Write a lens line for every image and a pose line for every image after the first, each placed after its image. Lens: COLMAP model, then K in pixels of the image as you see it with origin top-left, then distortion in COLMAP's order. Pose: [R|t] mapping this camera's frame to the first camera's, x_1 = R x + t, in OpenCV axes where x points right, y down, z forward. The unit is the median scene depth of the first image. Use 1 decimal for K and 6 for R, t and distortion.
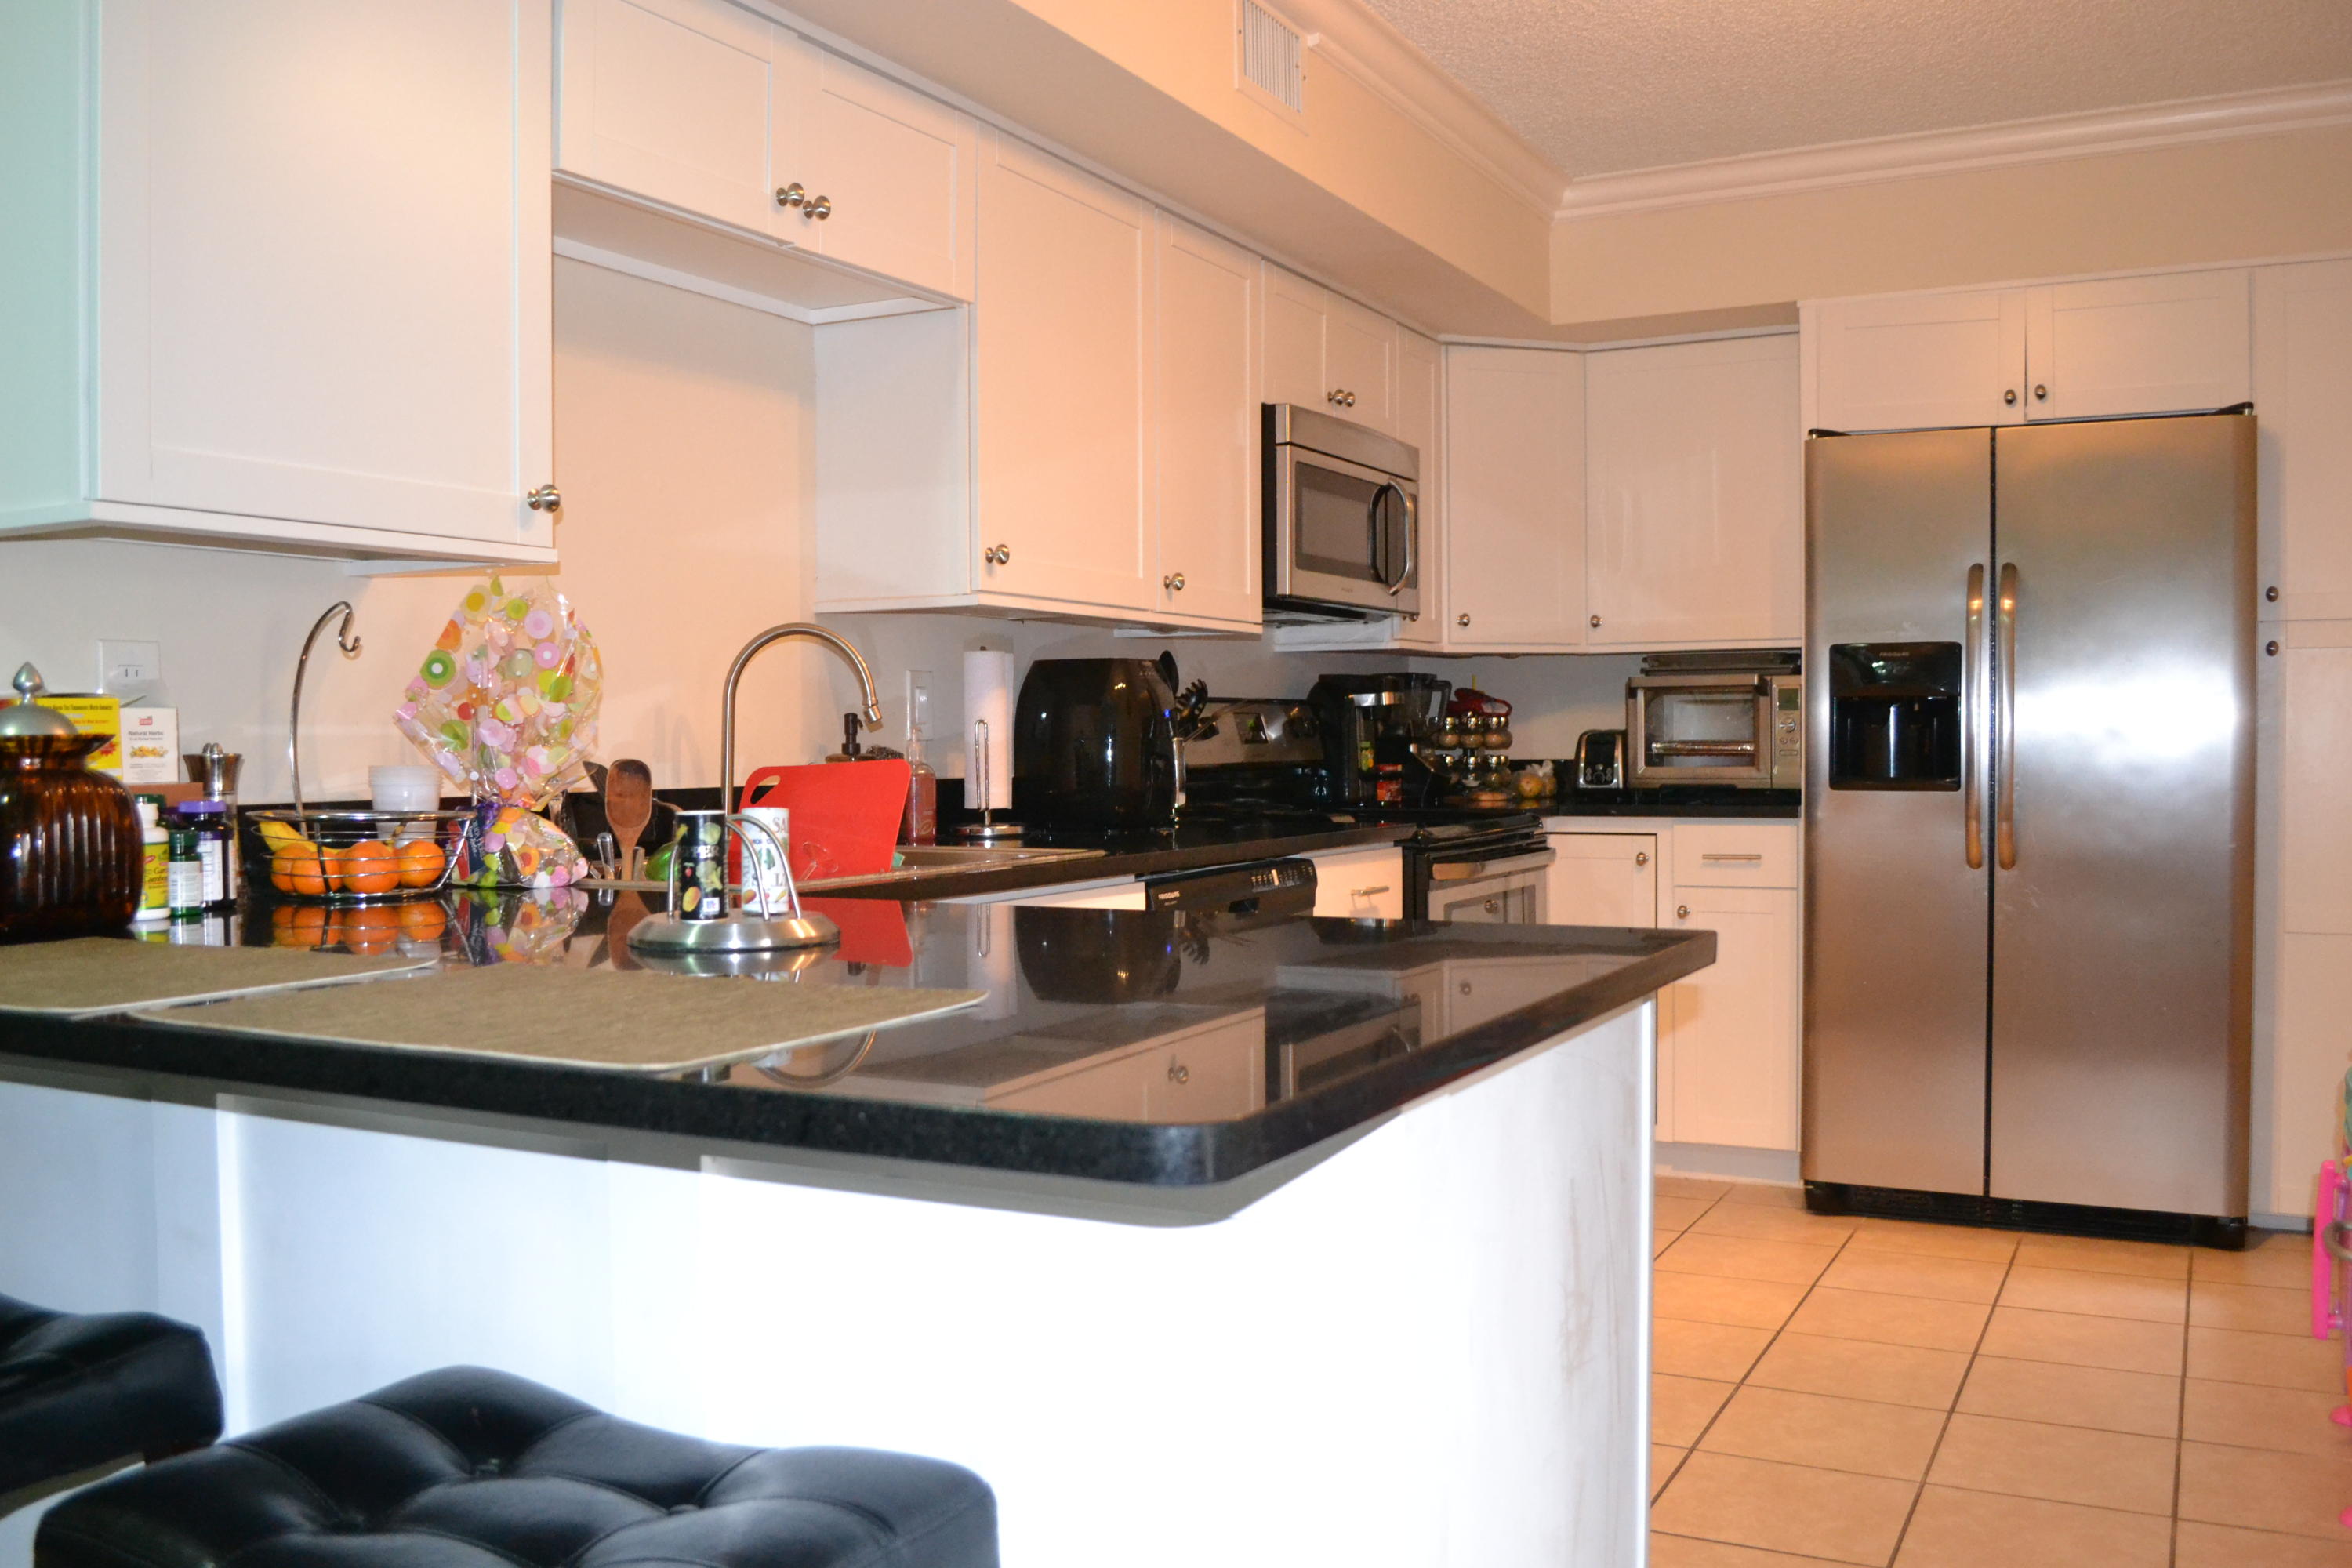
lens RADIAL K [[2023.1, 0, 1174.9], [0, 2023.1, 787.2], [0, 0, 1]] dist [-0.023484, -0.002171]
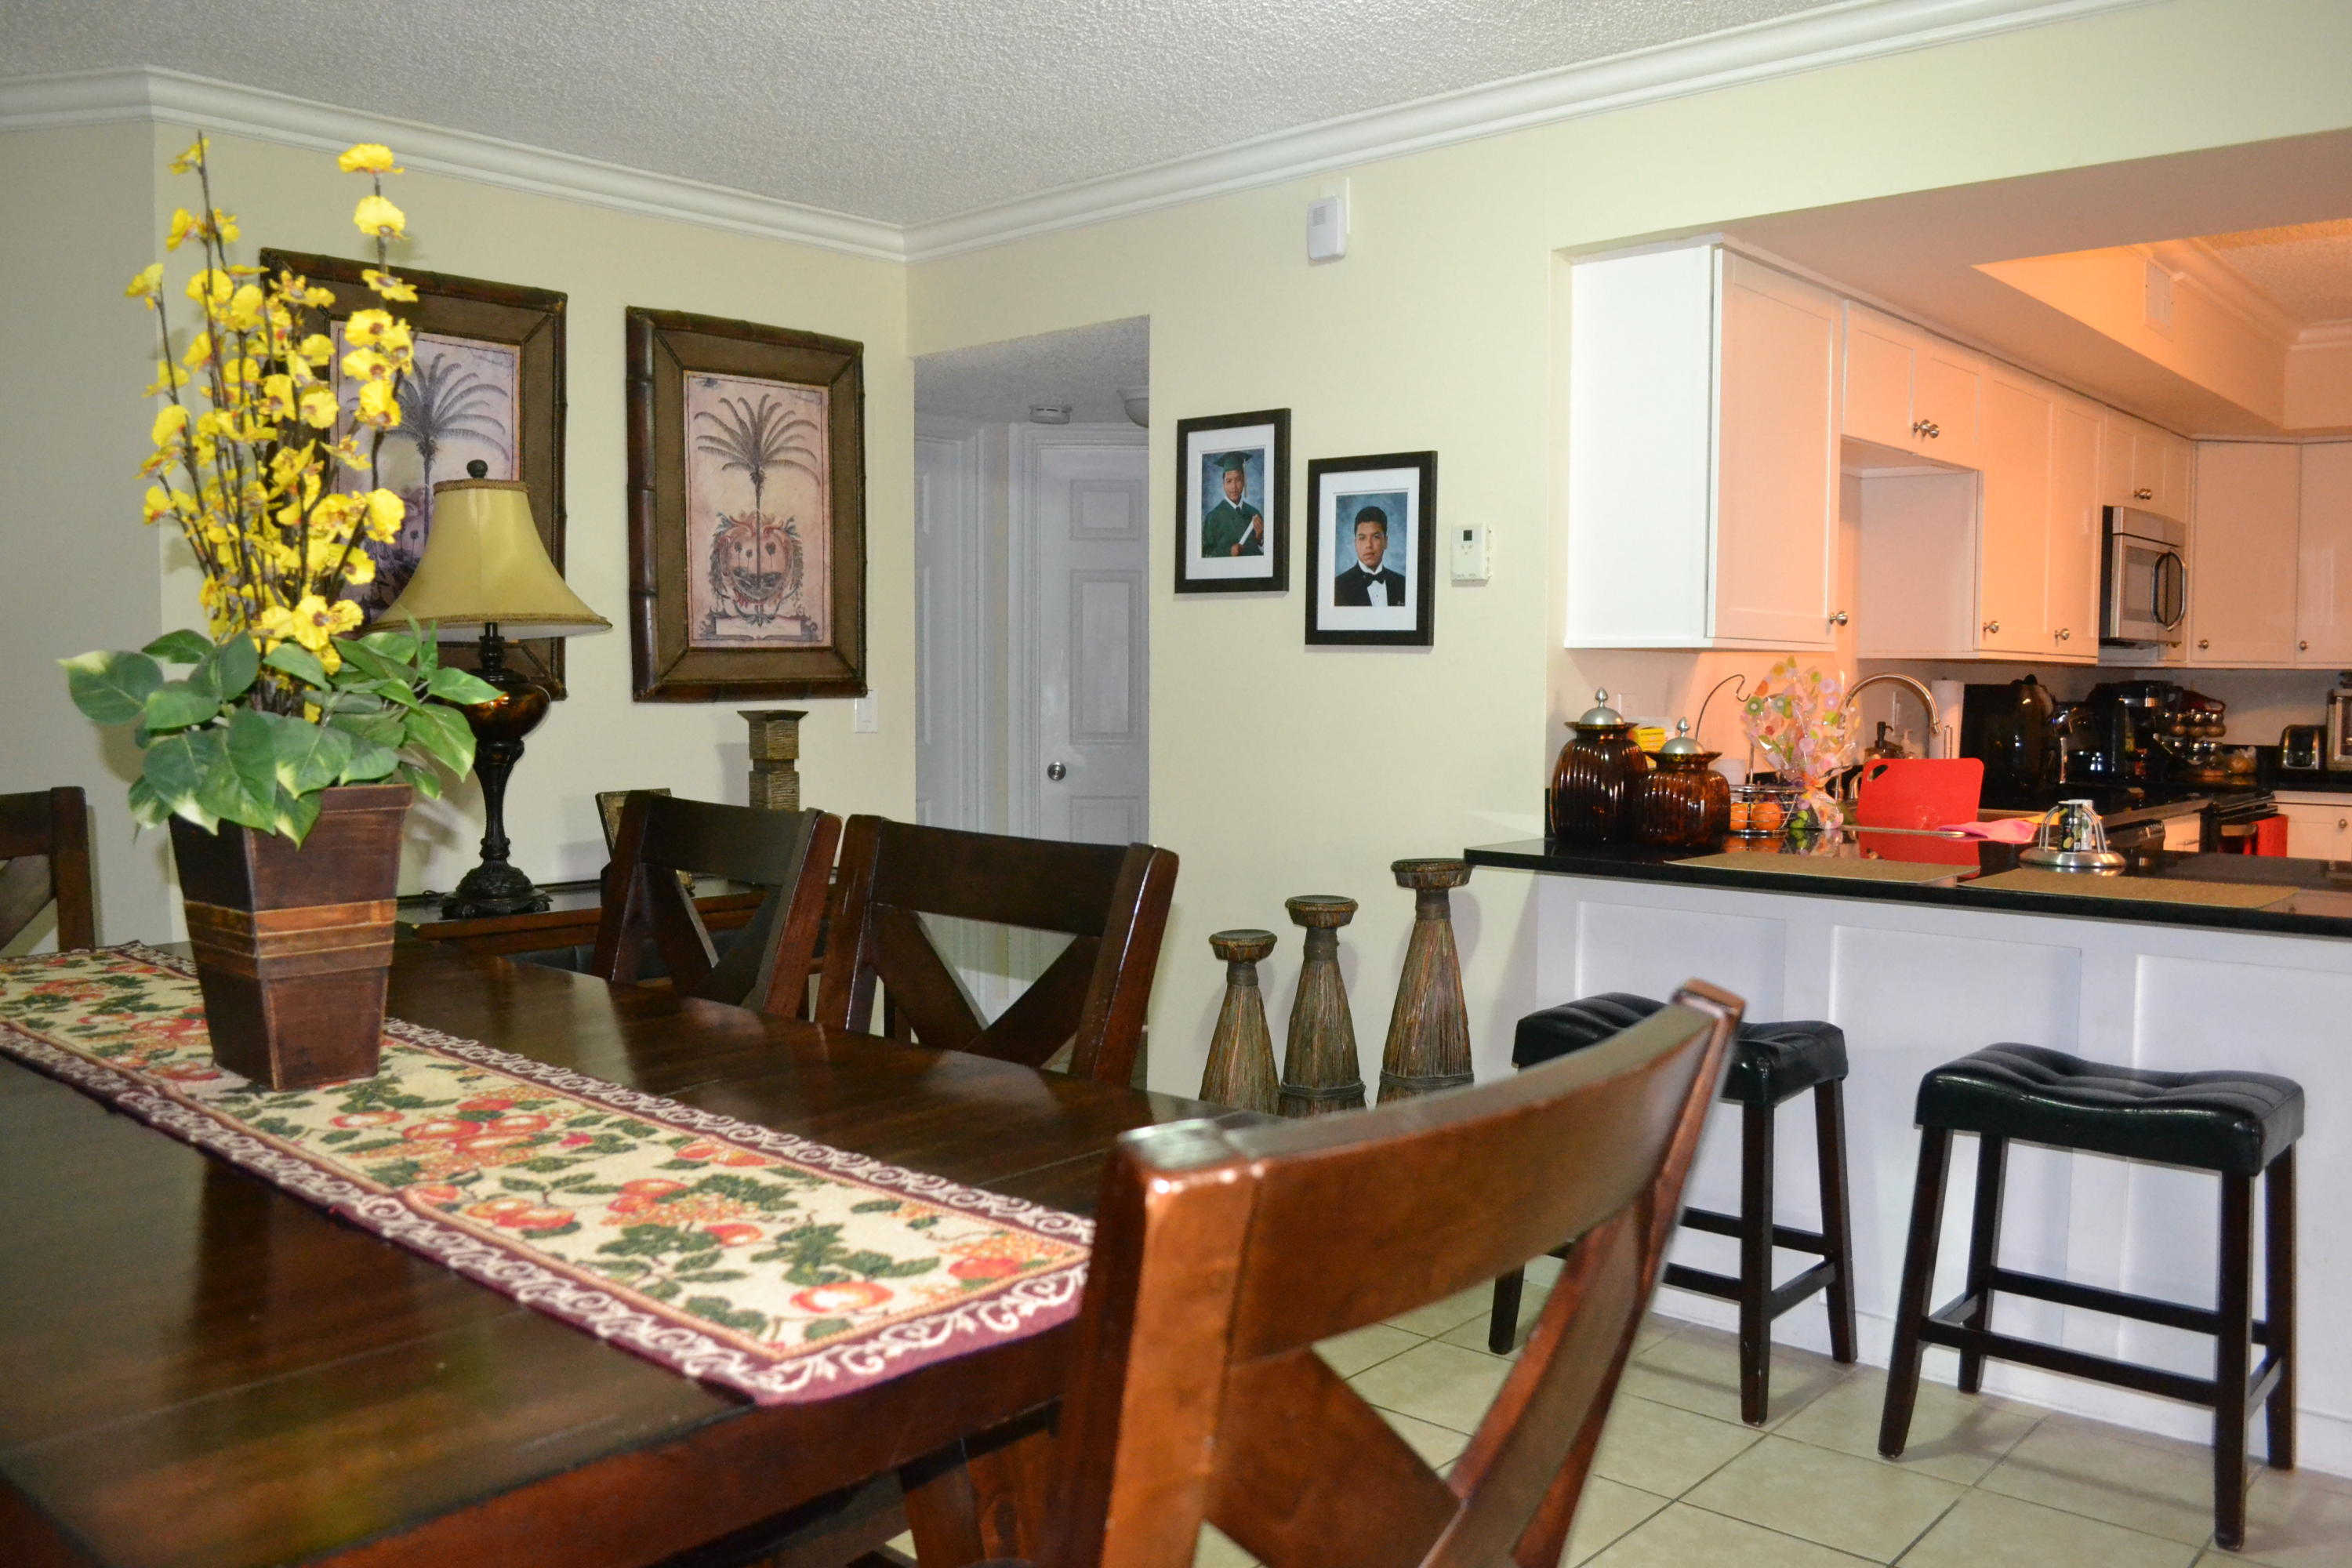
lens RADIAL K [[1887.7, 0, 1179.1], [0, 1887.7, 775.6], [0, 0, 1]] dist [-0.046780, 0.006490]
pose [[0.973216, 0.030586, -0.227850, -0.257160], [-0.023158, 0.999112, 0.035201, -0.023499], [0.228724, -0.028981, 0.973060, -0.412143]]
